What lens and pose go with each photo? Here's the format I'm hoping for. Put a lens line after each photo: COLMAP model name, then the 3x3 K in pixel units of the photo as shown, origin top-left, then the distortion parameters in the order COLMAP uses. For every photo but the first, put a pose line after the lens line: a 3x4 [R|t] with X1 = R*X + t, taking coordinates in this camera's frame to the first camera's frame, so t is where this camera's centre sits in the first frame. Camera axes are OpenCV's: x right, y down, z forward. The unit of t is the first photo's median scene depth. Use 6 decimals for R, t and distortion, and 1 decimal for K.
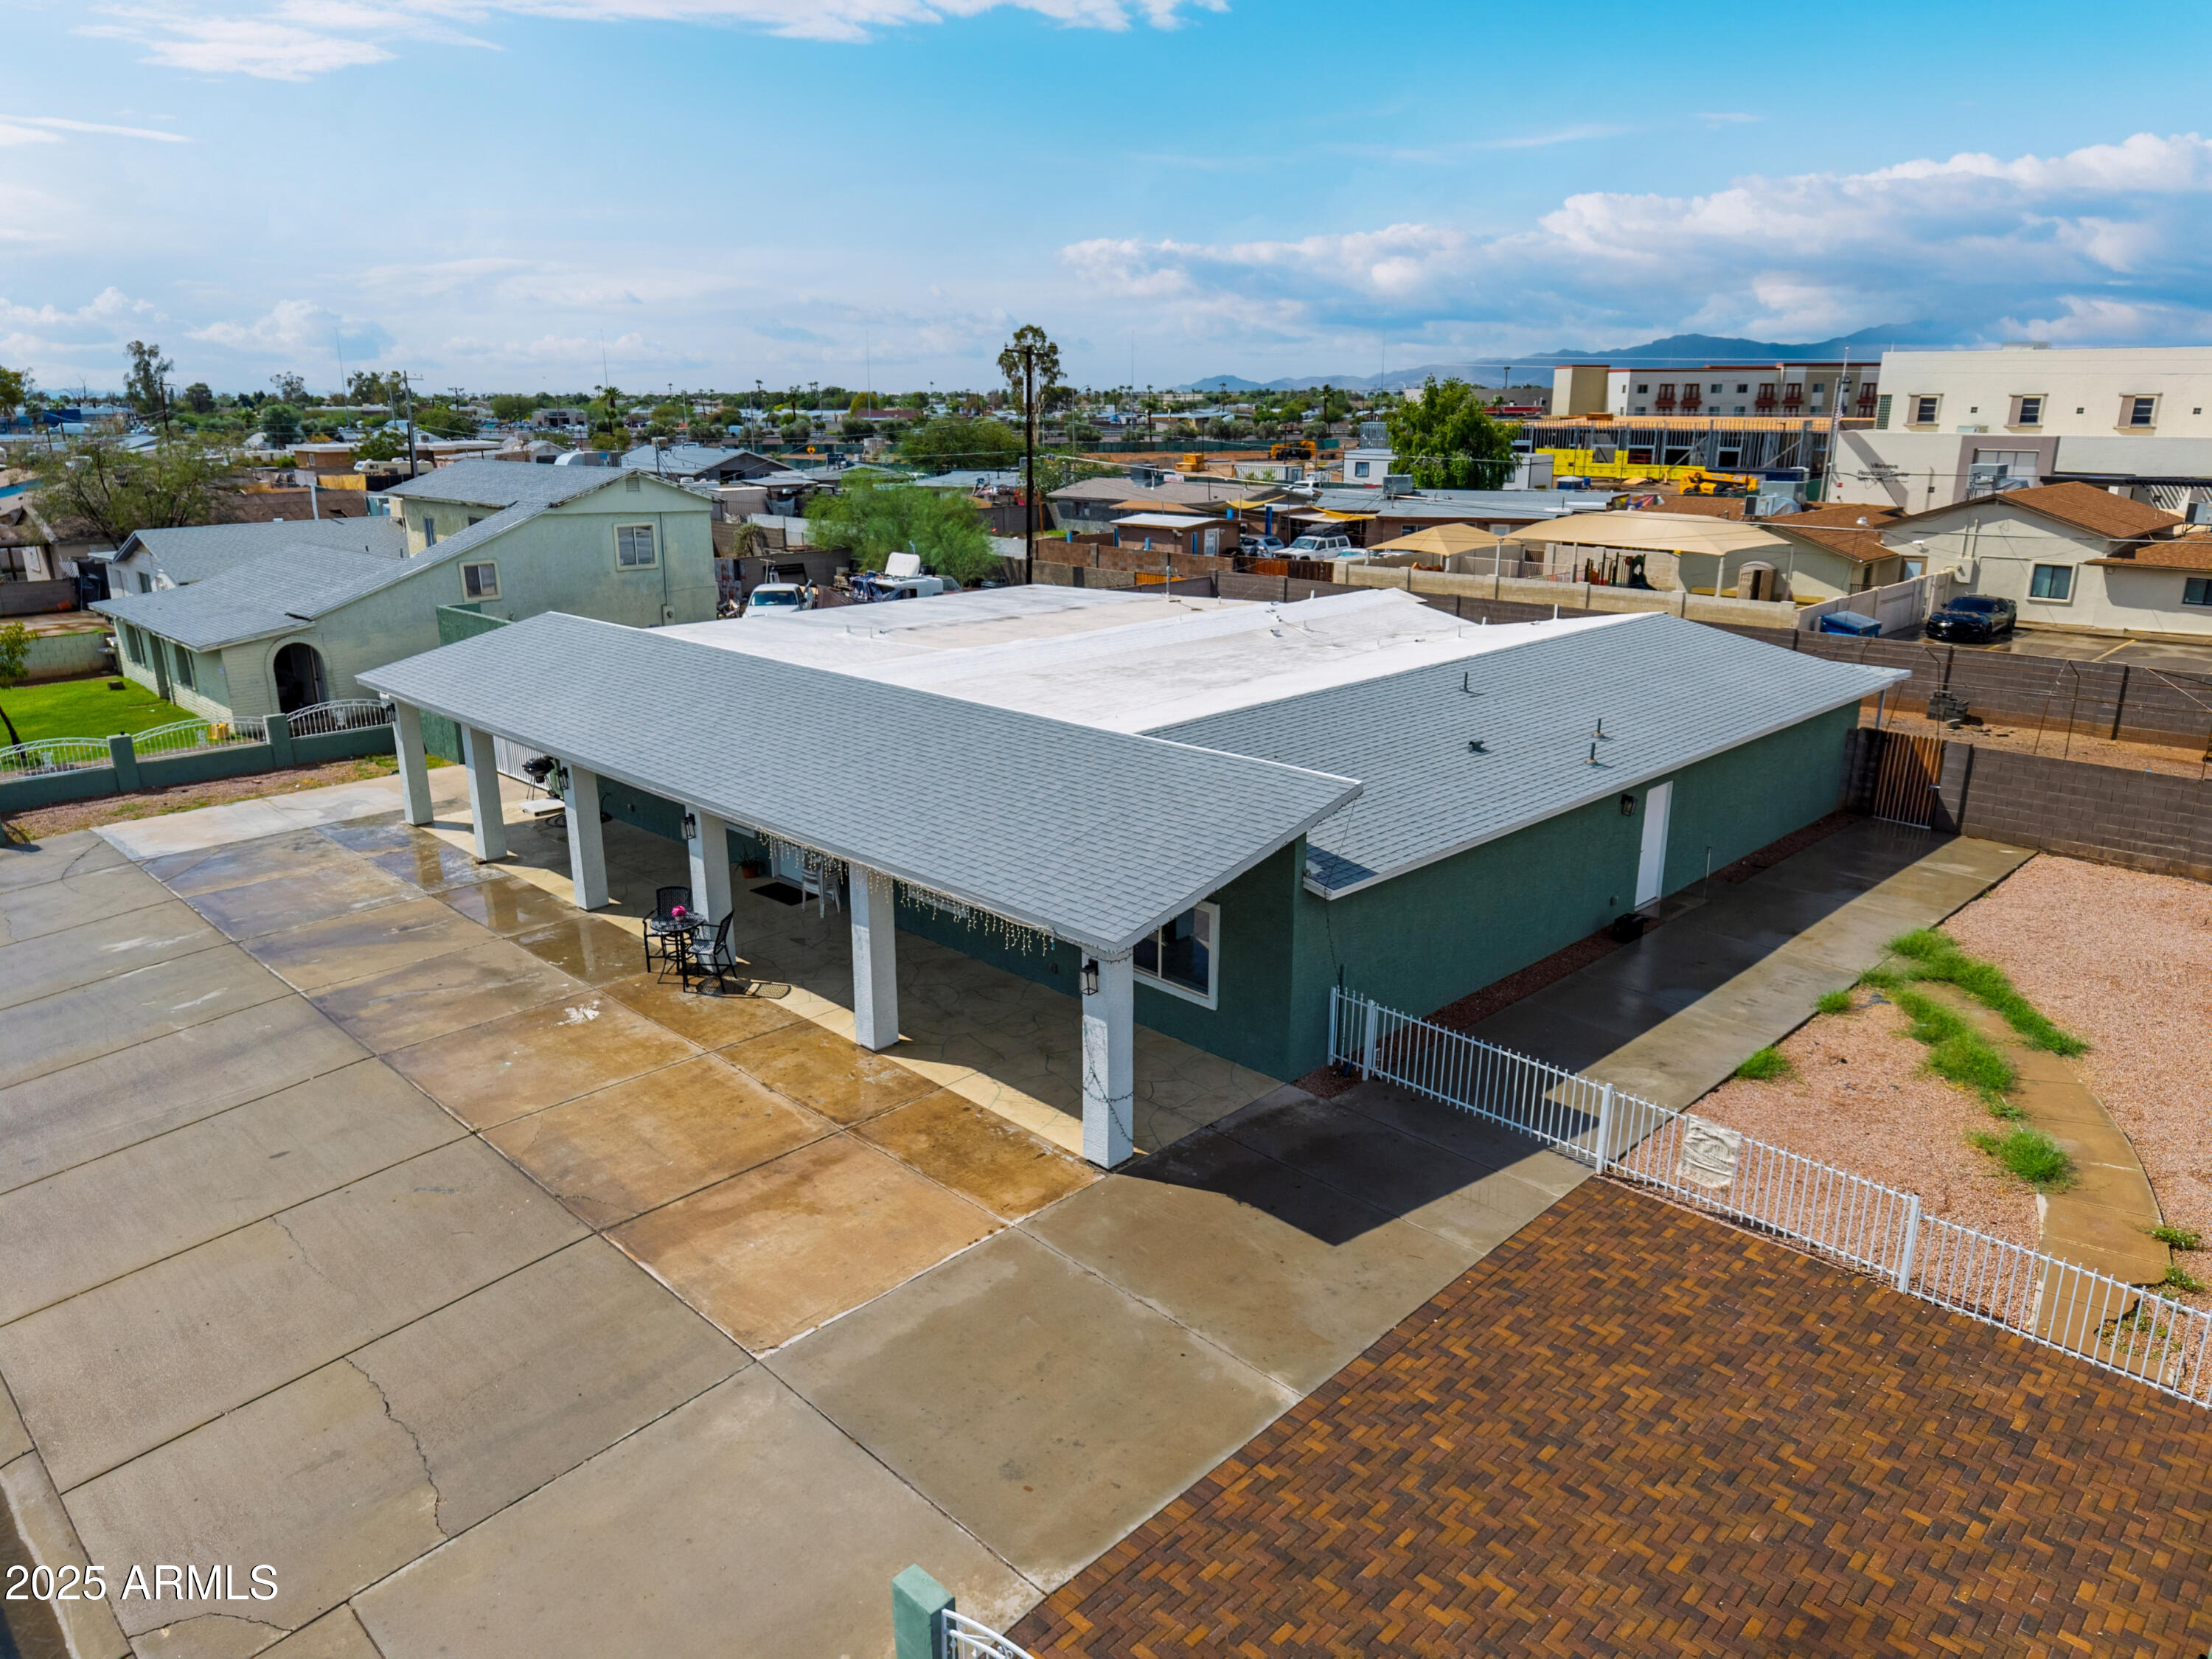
lens RADIAL K [[1483.7, 0, 1089.9], [0, 1483.7, 820.9], [0, 0, 1]] dist [0.024233, -0.024823]
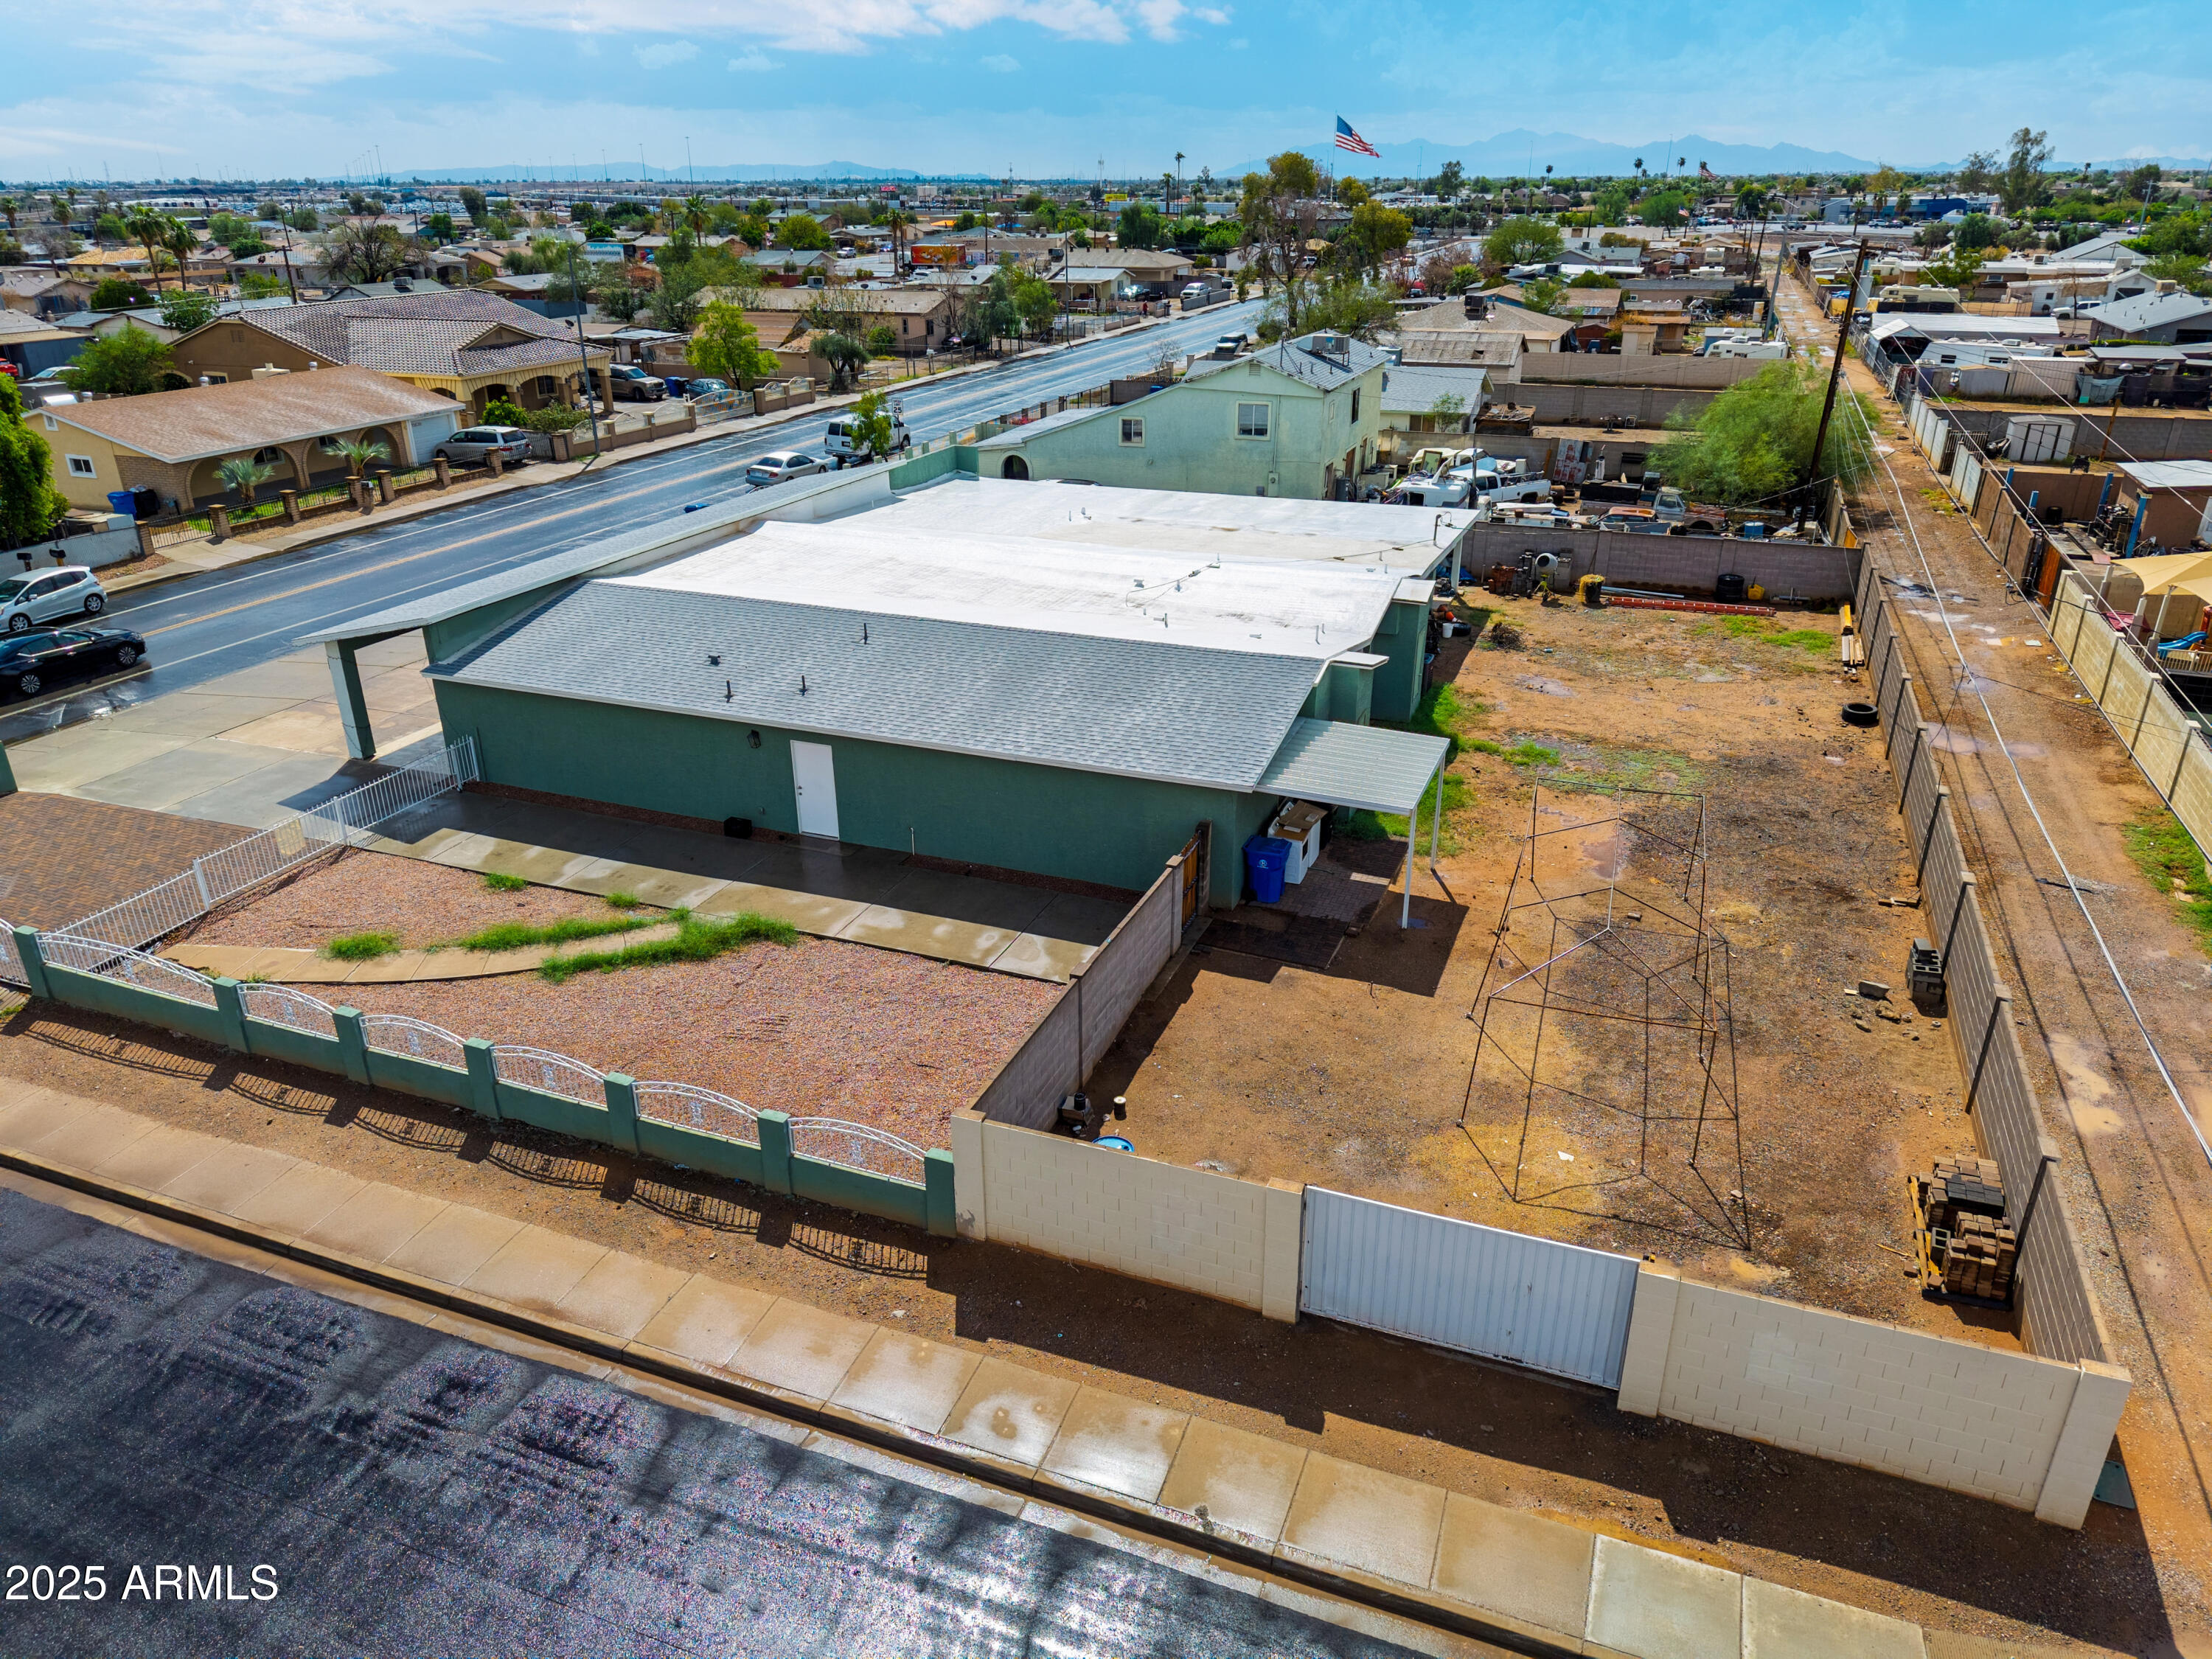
lens RADIAL K [[1483.7, 0, 1097.8], [0, 1483.7, 809.7], [0, 0, 1]] dist [0.024233, -0.024823]
pose [[0.405099, 0.358617, -0.841005, 1.233947], [-0.246955, 0.928590, 0.277010, -0.298629], [0.880289, 0.095474, 0.464733, 0.524362]]
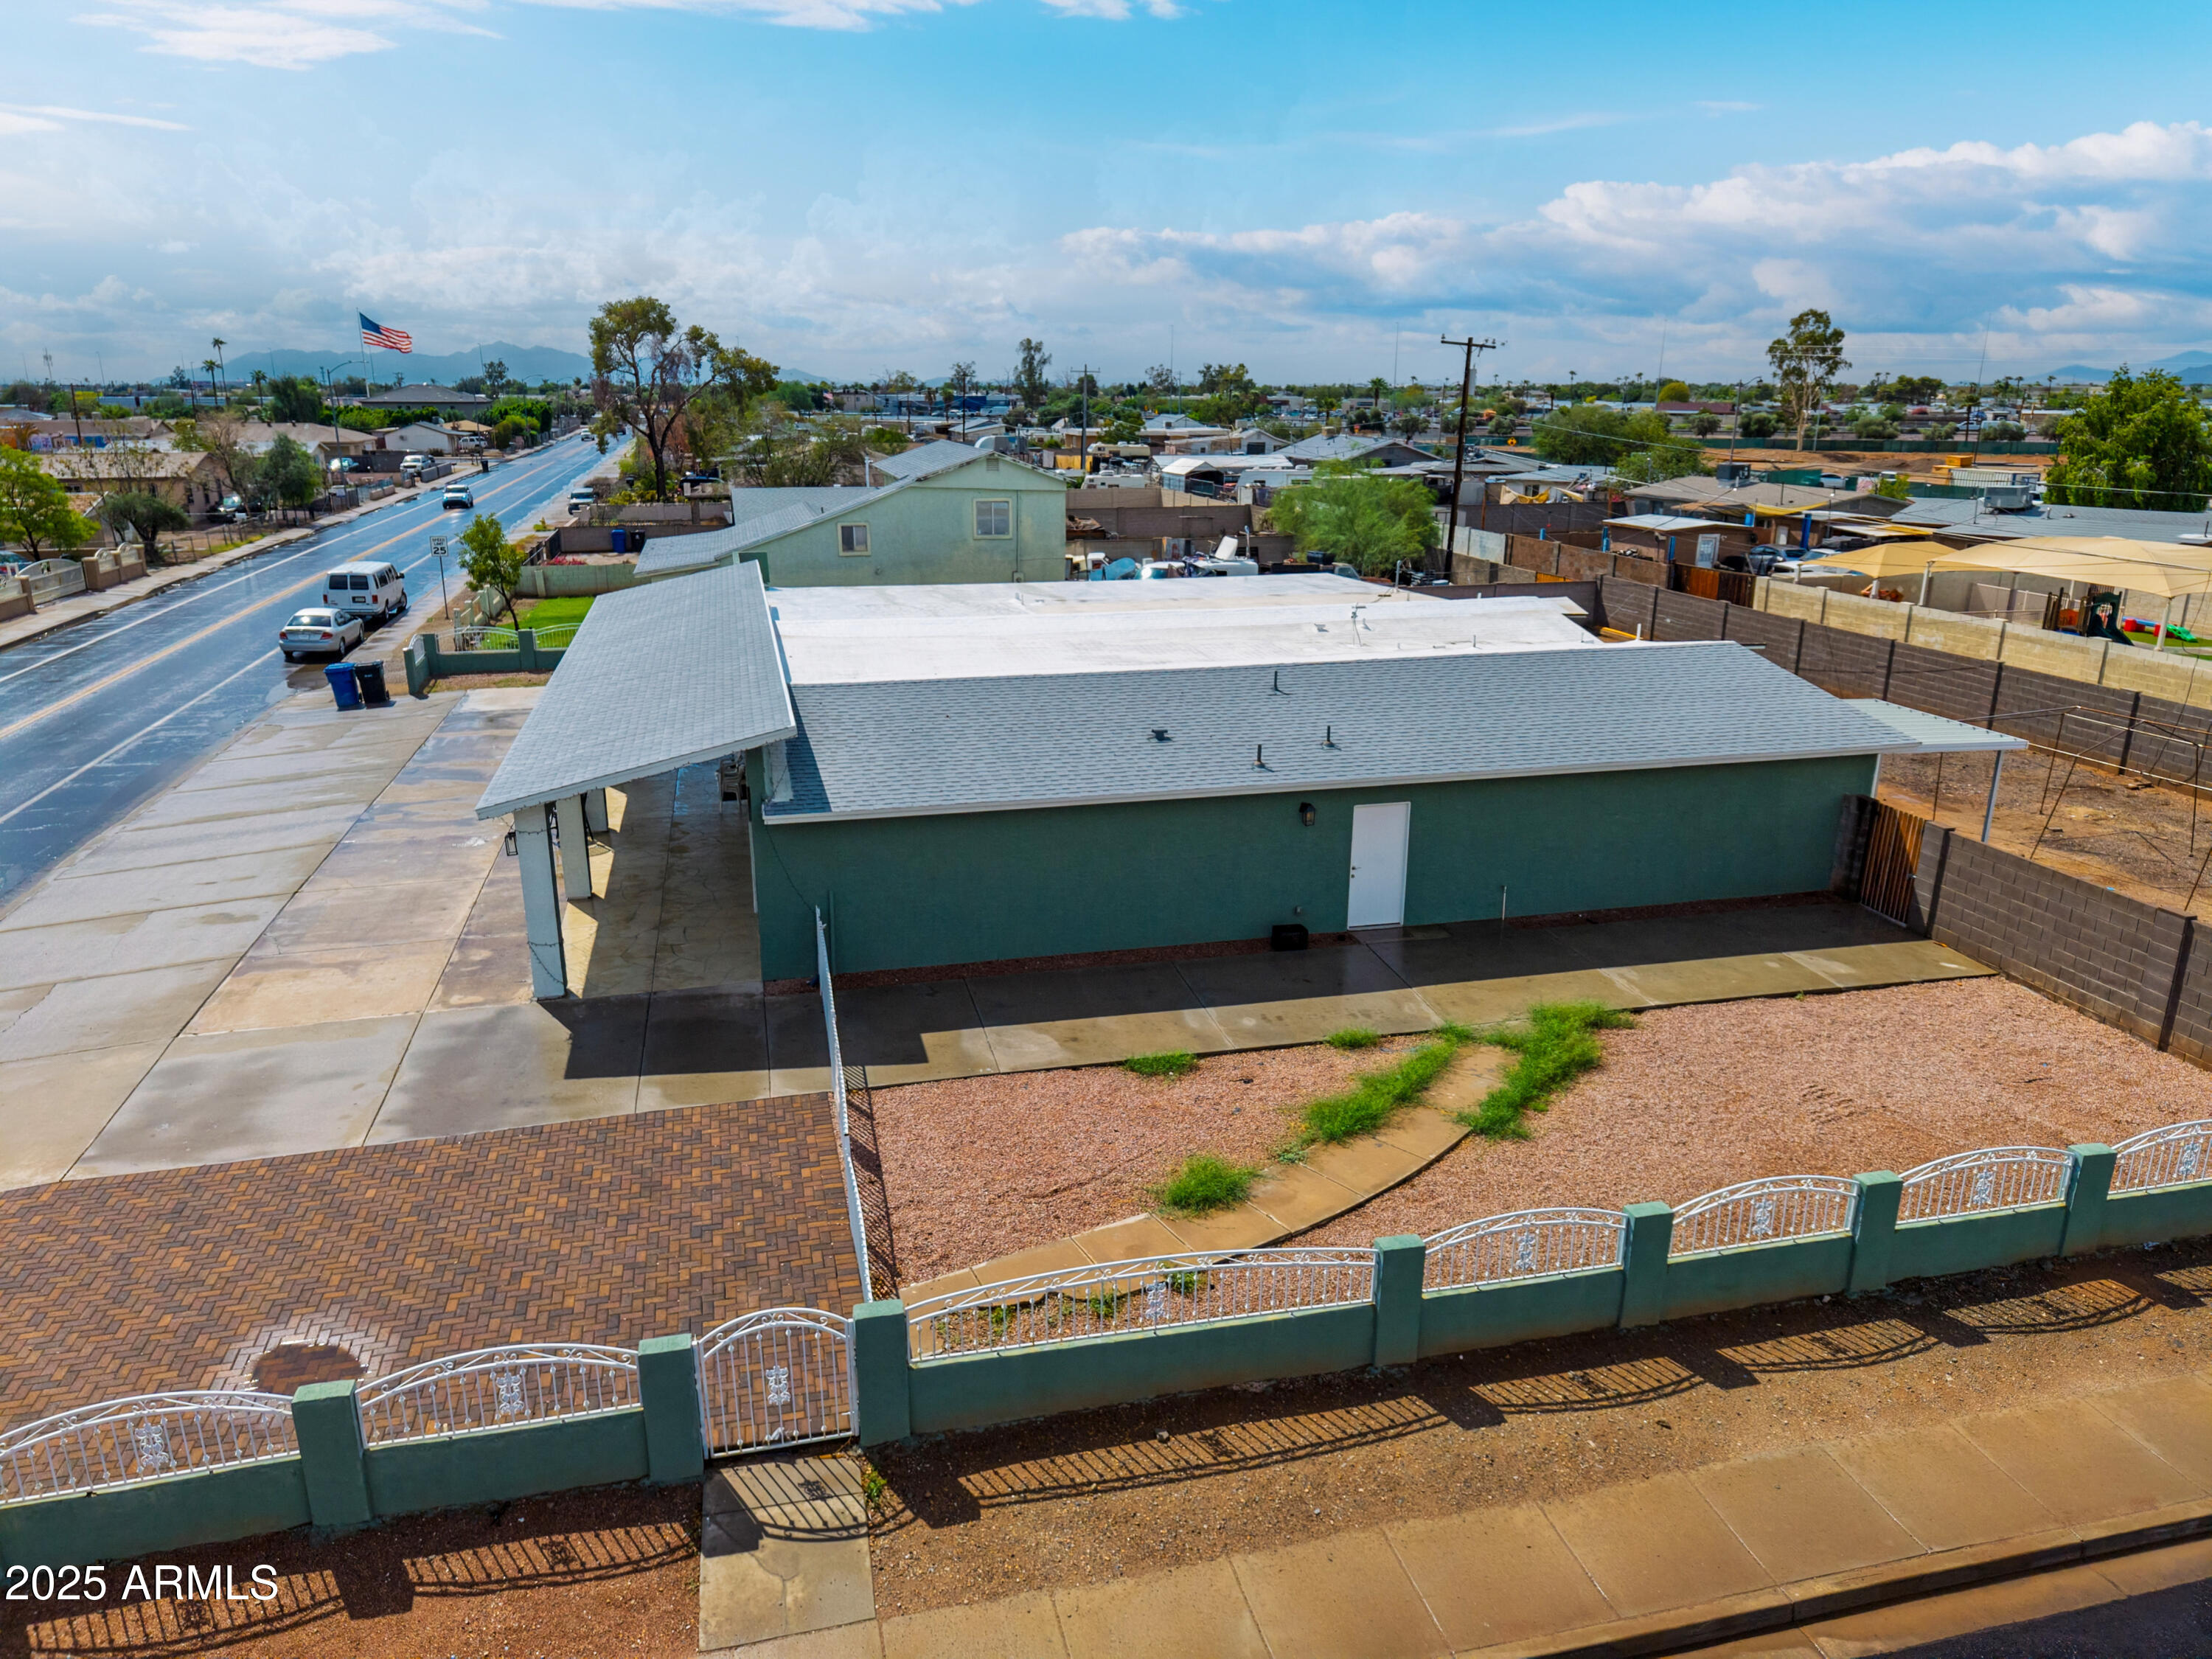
lens RADIAL K [[1483.7, 0, 1095.1], [0, 1483.7, 814.0], [0, 0, 1]] dist [0.024233, -0.024823]
pose [[0.858830, 0.147216, -0.490650, 0.560154], [-0.146415, 0.988403, 0.040281, -0.023054], [0.490890, 0.037244, 0.870425, 0.066319]]
